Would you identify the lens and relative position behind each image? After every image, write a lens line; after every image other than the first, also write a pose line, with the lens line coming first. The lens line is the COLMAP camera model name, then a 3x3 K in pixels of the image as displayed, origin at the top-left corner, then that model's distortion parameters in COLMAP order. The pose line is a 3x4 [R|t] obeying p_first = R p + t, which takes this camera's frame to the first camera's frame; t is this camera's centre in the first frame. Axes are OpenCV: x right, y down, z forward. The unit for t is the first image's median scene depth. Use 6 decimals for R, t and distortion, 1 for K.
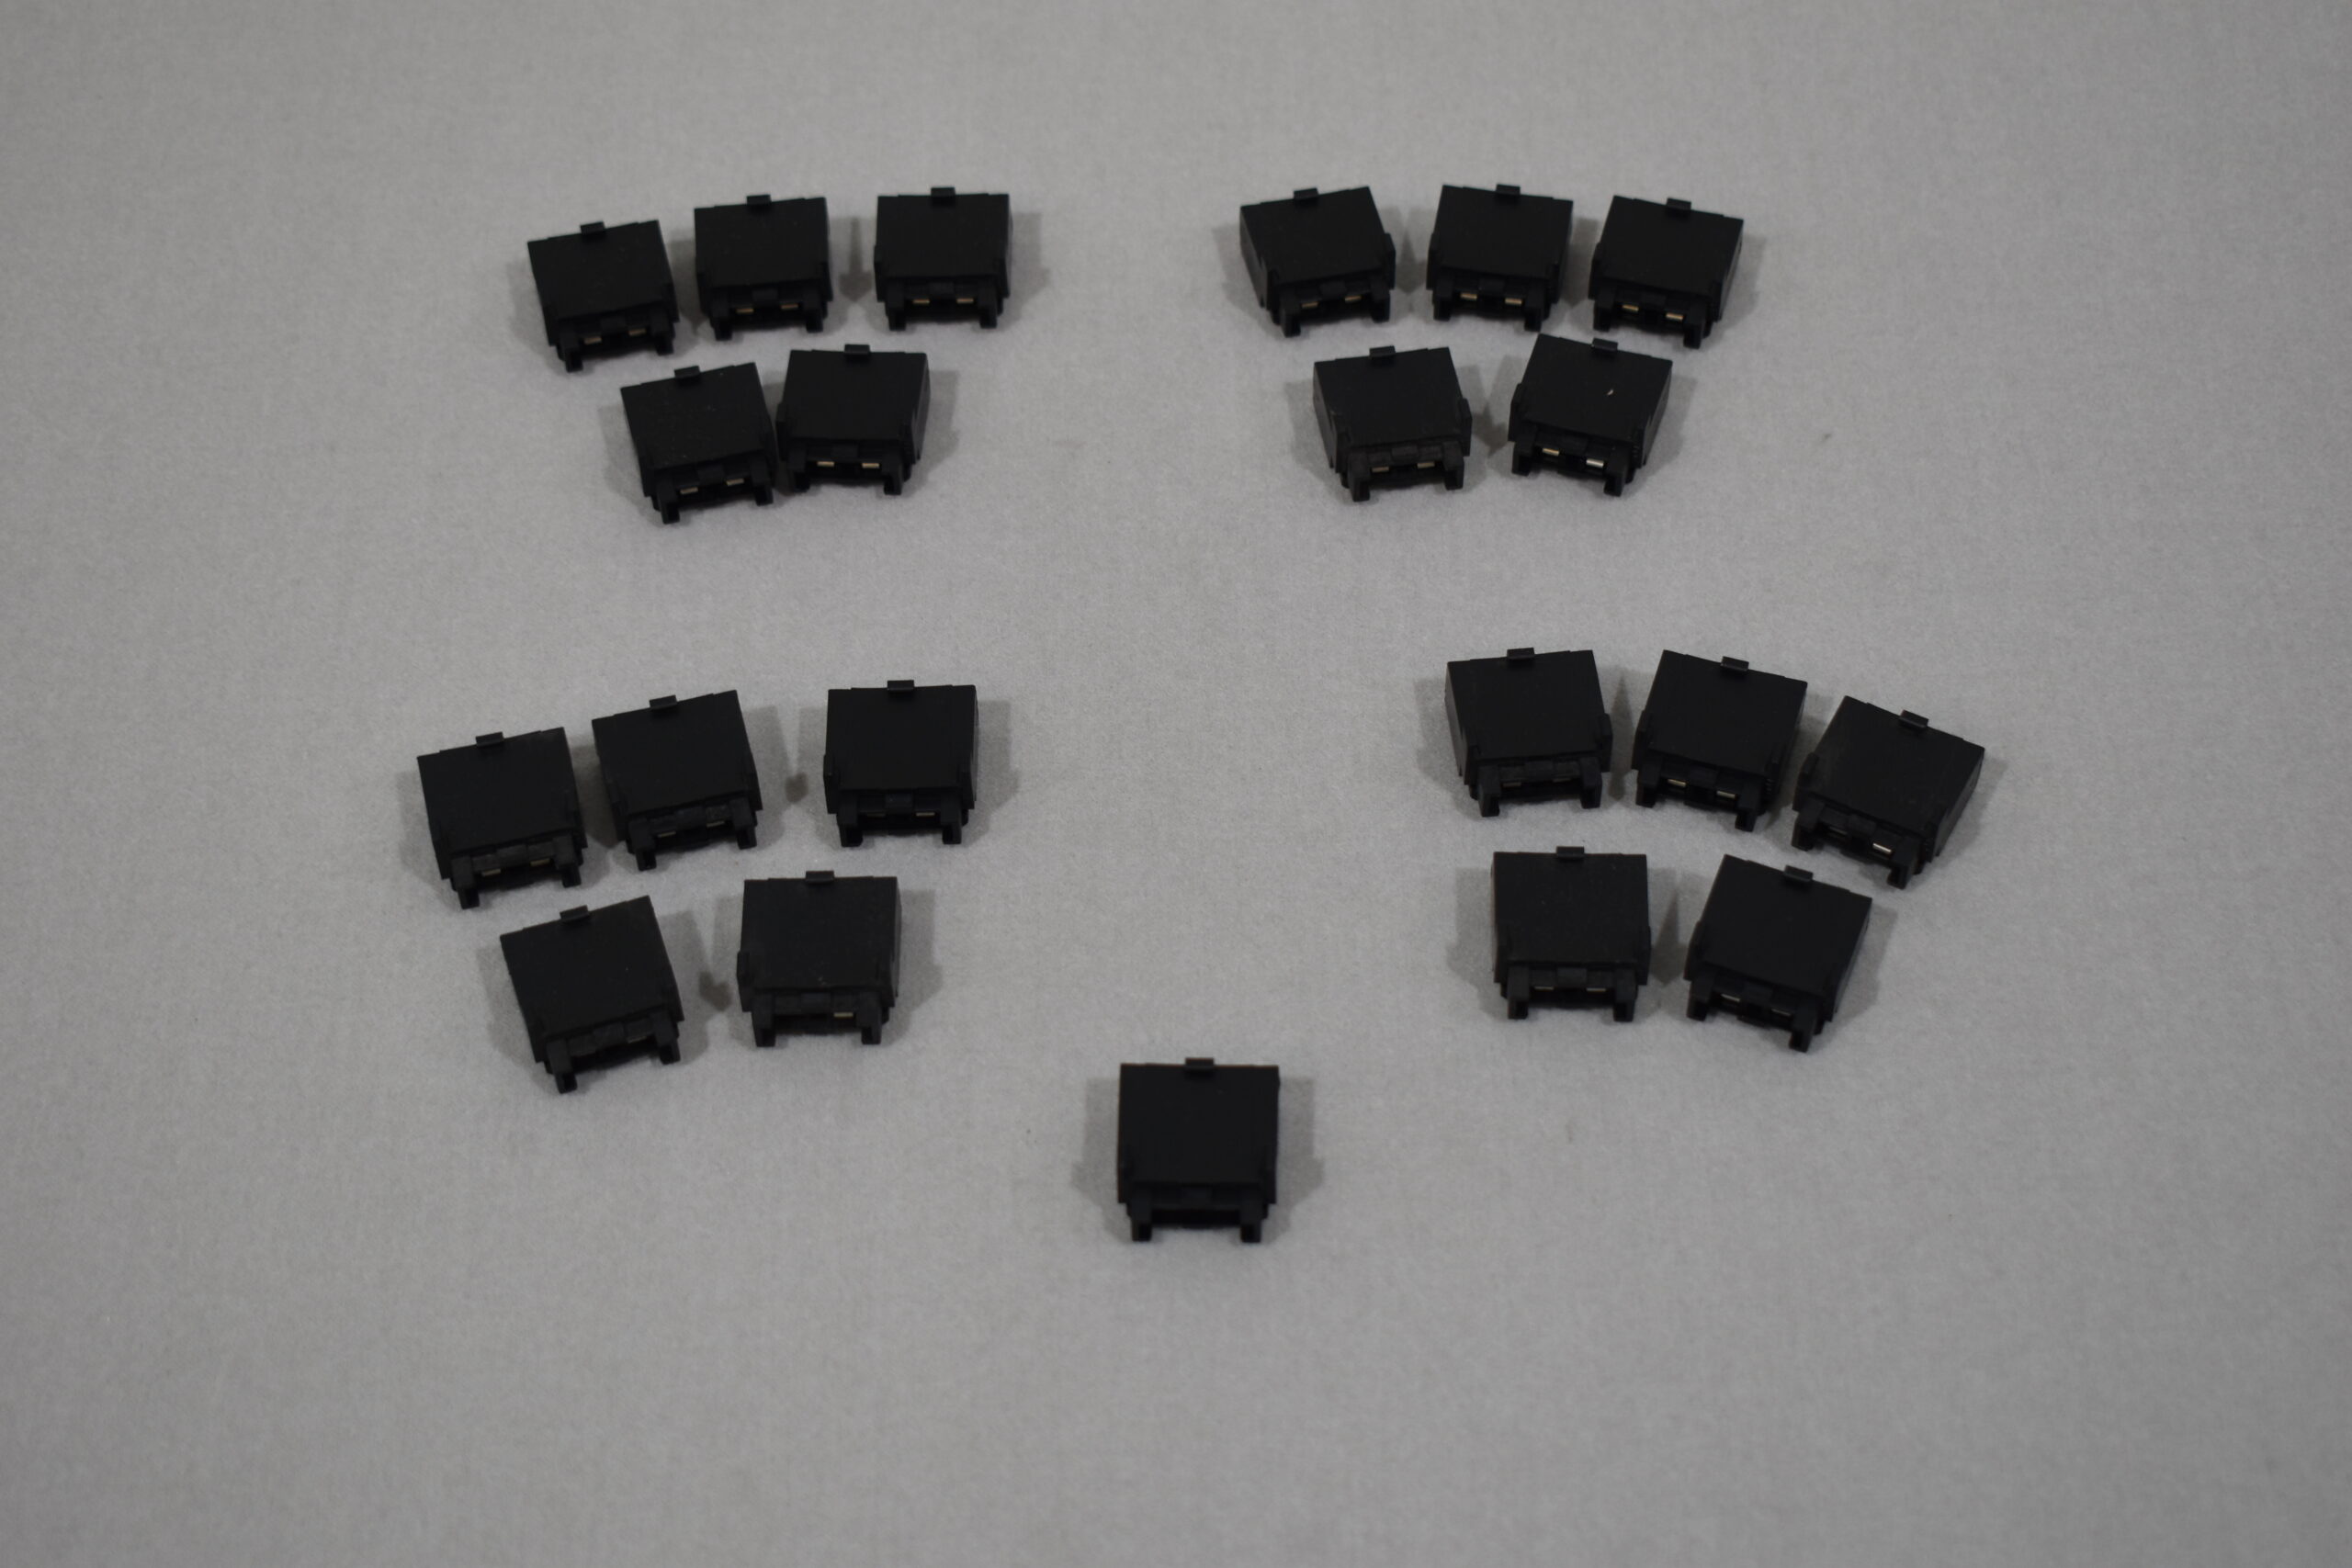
lens RADIAL K [[3916.3, 0, 1175.4], [0, 3916.3, 784.3], [0, 0, 1]] dist [0.001277, 0.000000]
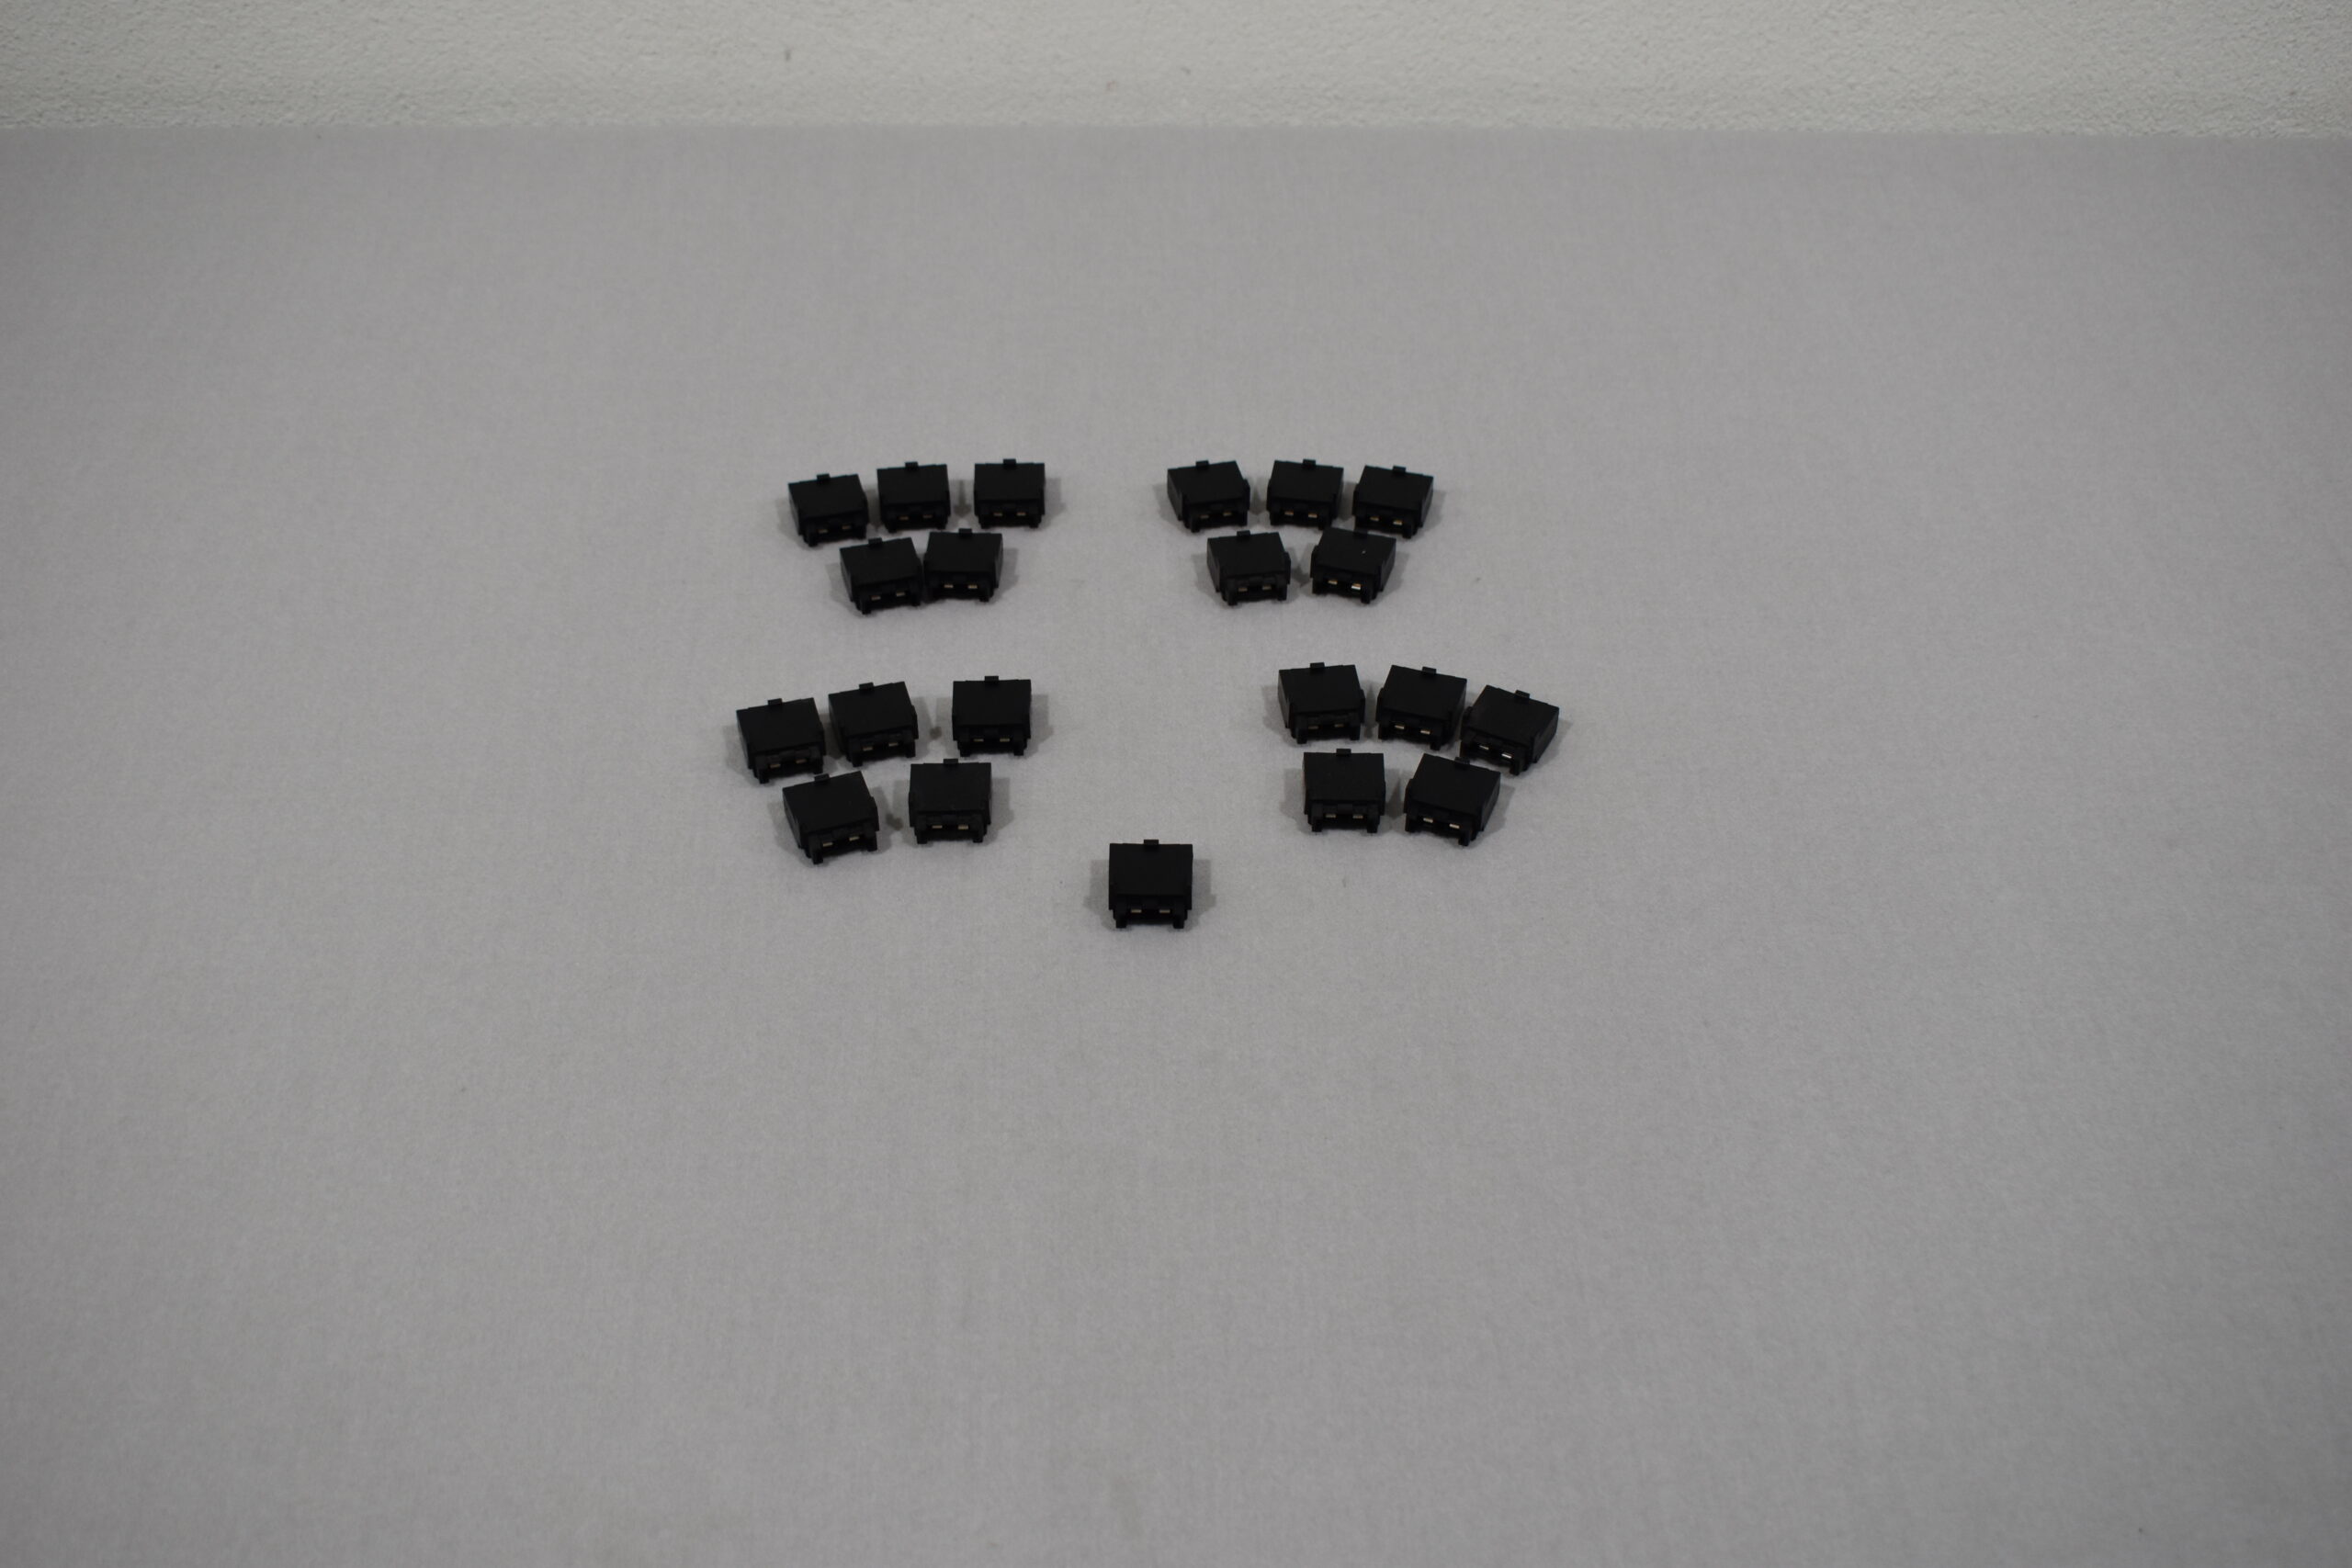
lens RADIAL K [[2717.7, 0, 1176.8], [0, 2717.7, 783.7], [0, 0, 1]] dist [-0.020855, 0.000000]
pose [[0.999511, 0.004478, 0.030963, -0.021043], [0.000902, 0.985171, -0.171576, 0.251903], [-0.031272, 0.171520, 0.984684, -0.292869]]
